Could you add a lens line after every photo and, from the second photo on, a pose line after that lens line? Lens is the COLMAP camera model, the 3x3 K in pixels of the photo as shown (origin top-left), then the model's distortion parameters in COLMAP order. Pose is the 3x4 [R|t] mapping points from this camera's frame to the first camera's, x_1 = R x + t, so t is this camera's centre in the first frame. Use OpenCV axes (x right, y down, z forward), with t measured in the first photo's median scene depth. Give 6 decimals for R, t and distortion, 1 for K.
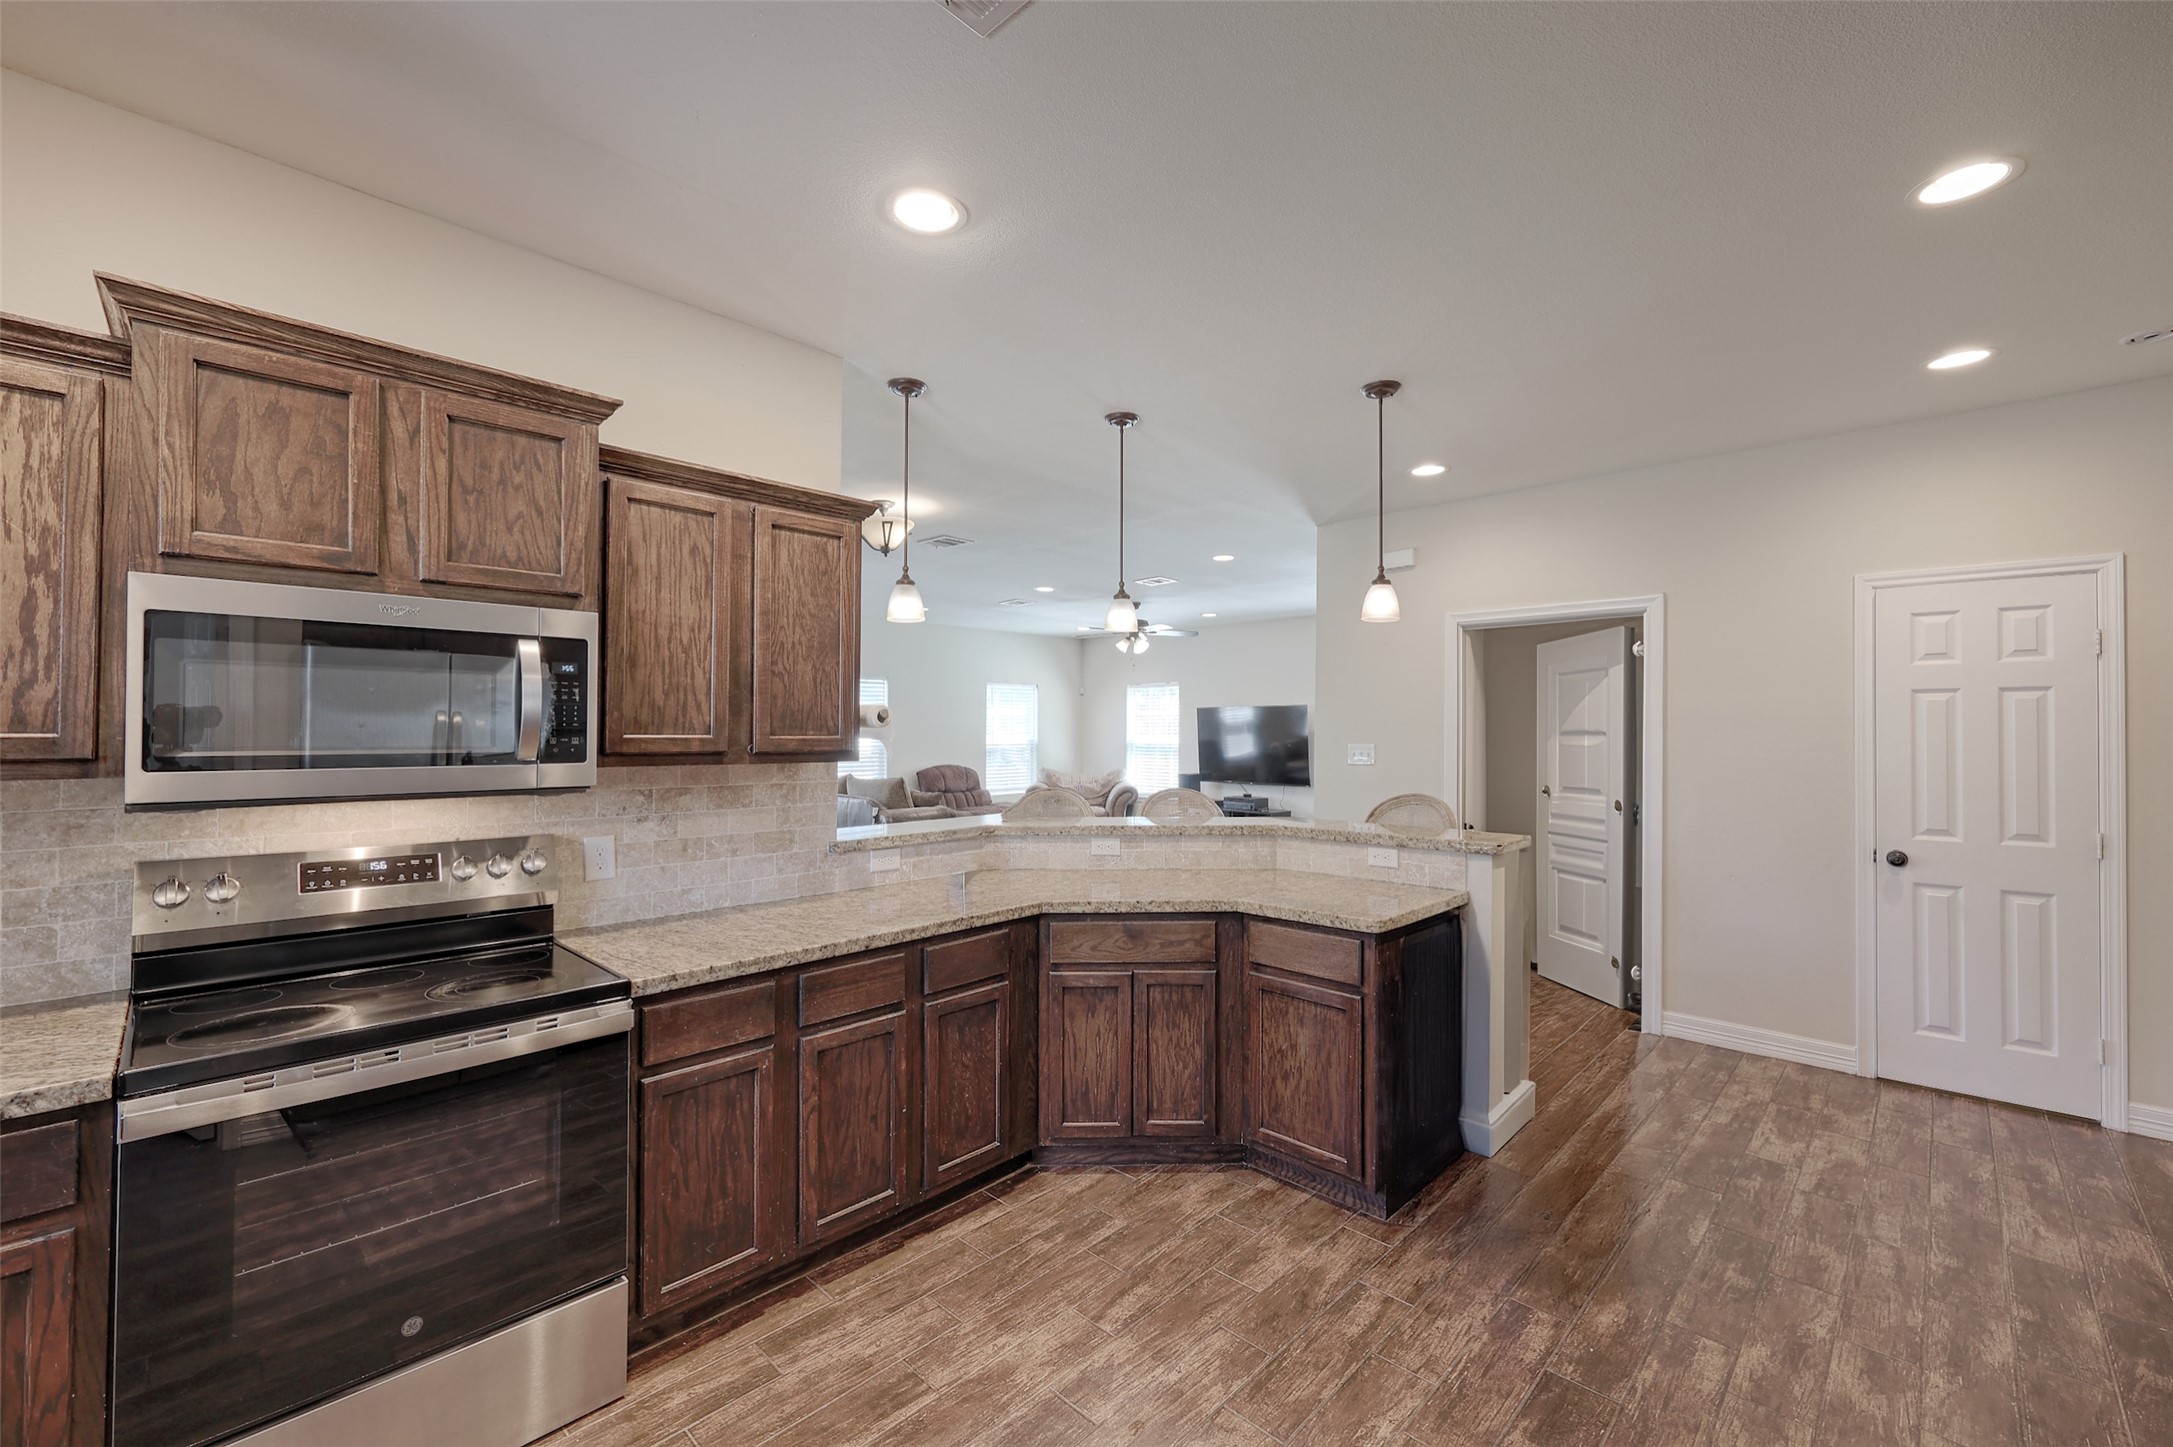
lens RADIAL K [[886.9, 0, 1087.2], [0, 886.9, 723.2], [0, 0, 1]] dist [-0.001075, 0.000964]
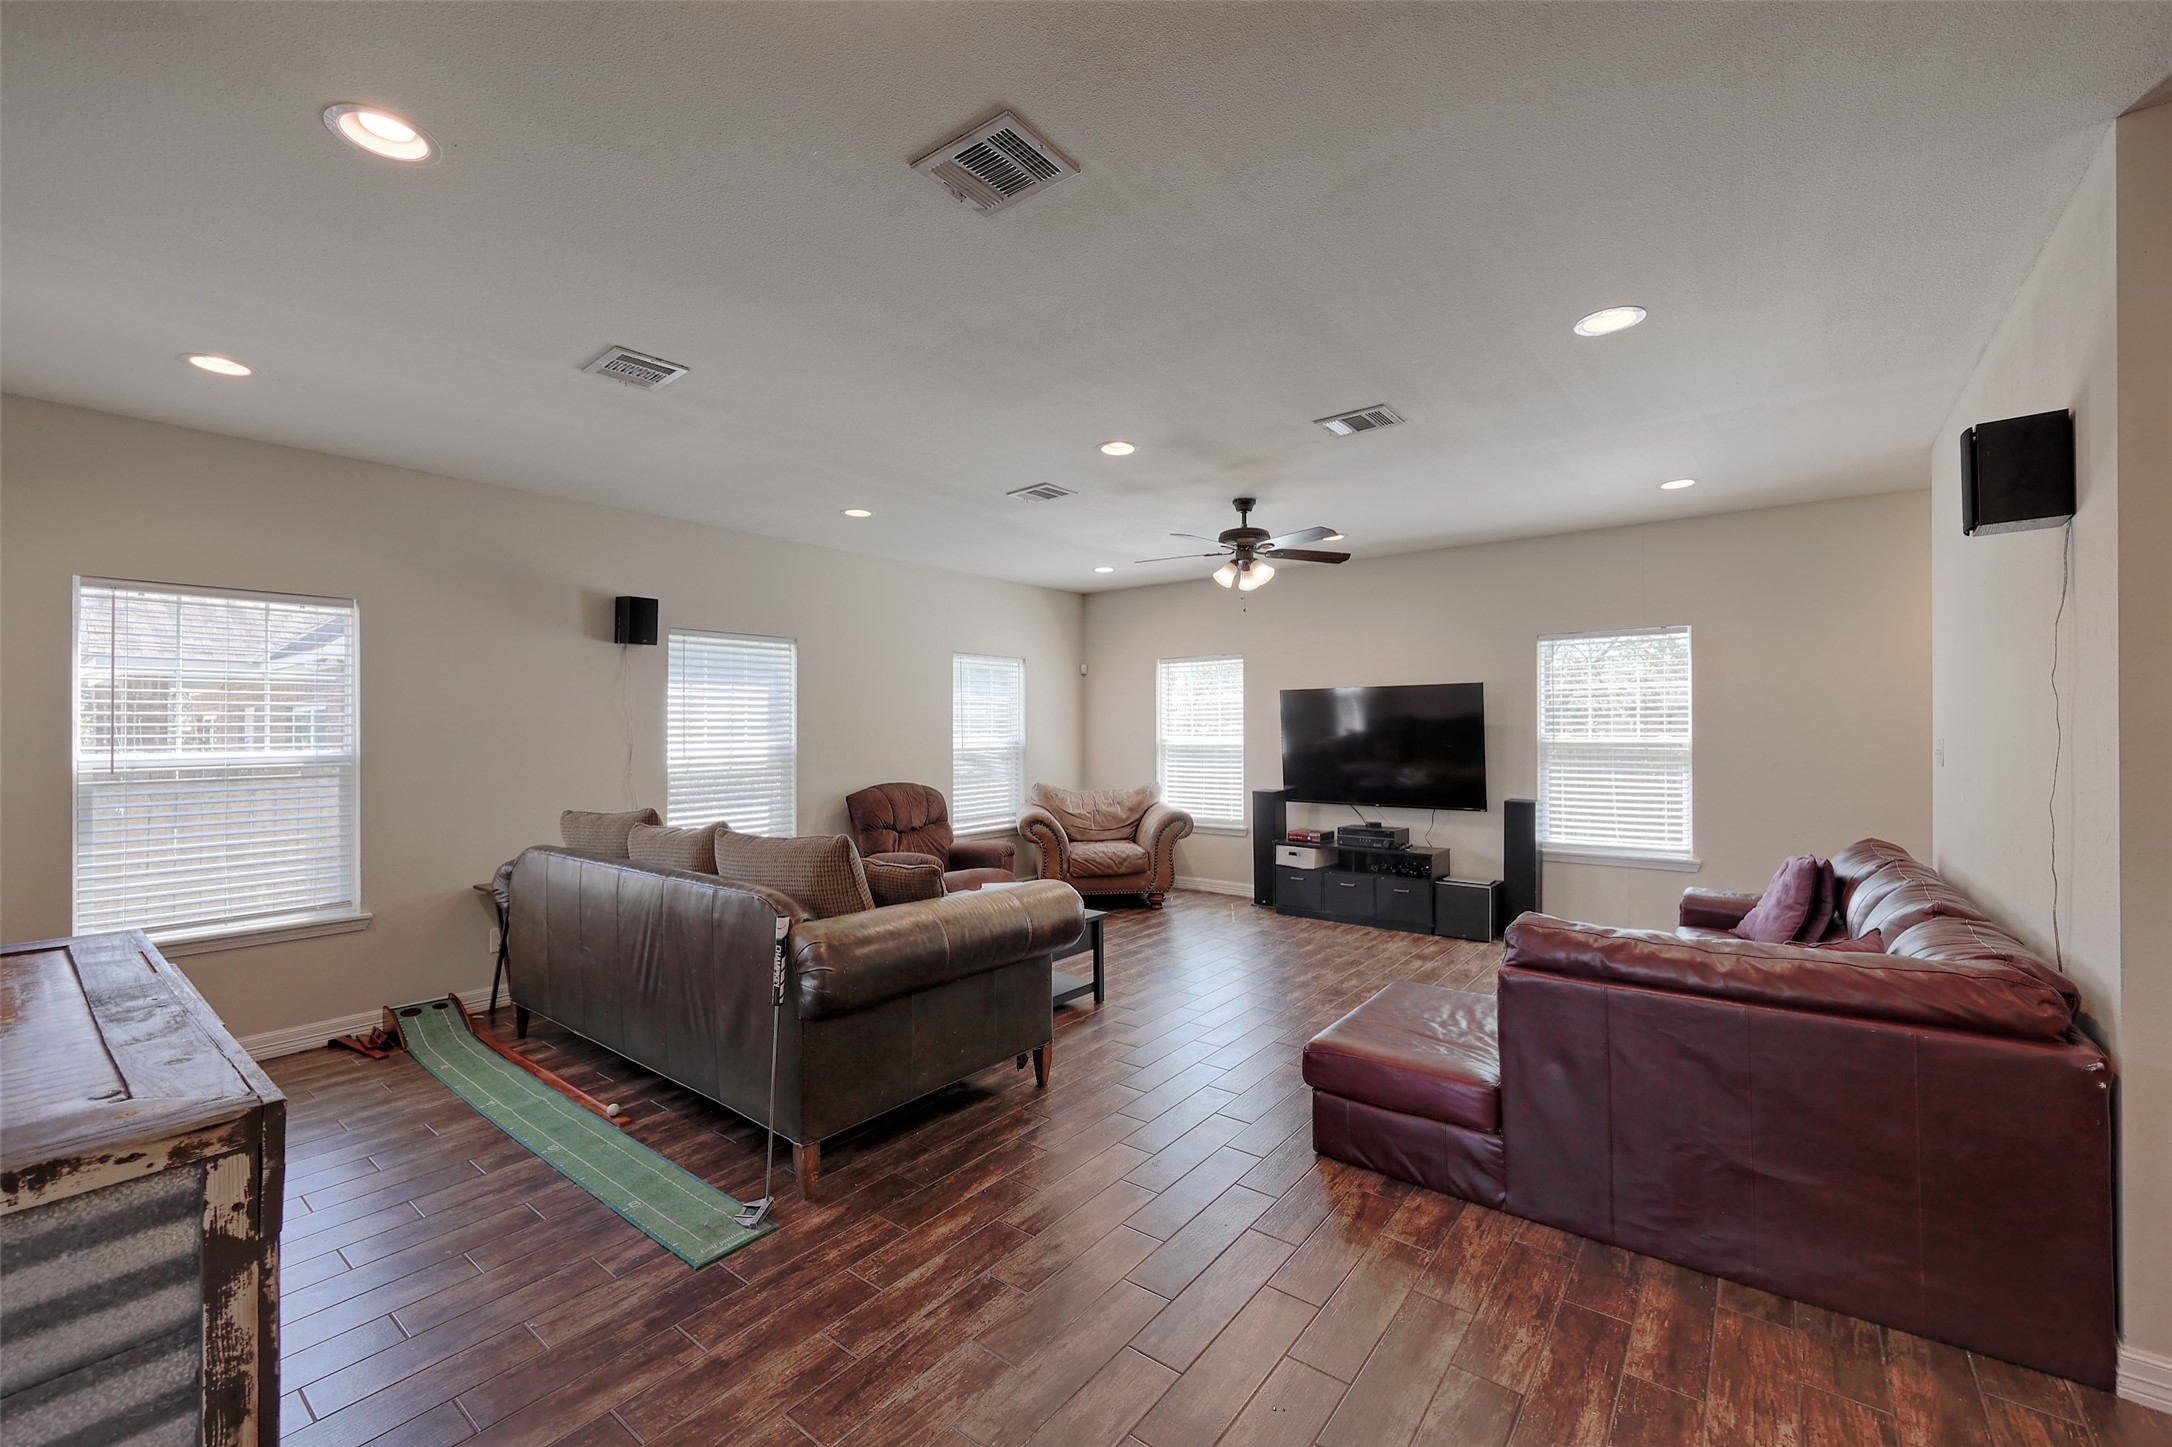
lens RADIAL K [[886.5, 0, 1086.4], [0, 886.5, 724.9], [0, 0, 1]] dist [-0.001075, 0.000964]
pose [[0.994170, -0.010355, 0.107328, -0.087920], [0.010046, 0.999944, 0.003419, 0.004995], [-0.107357, -0.002321, 0.994218, 0.357846]]
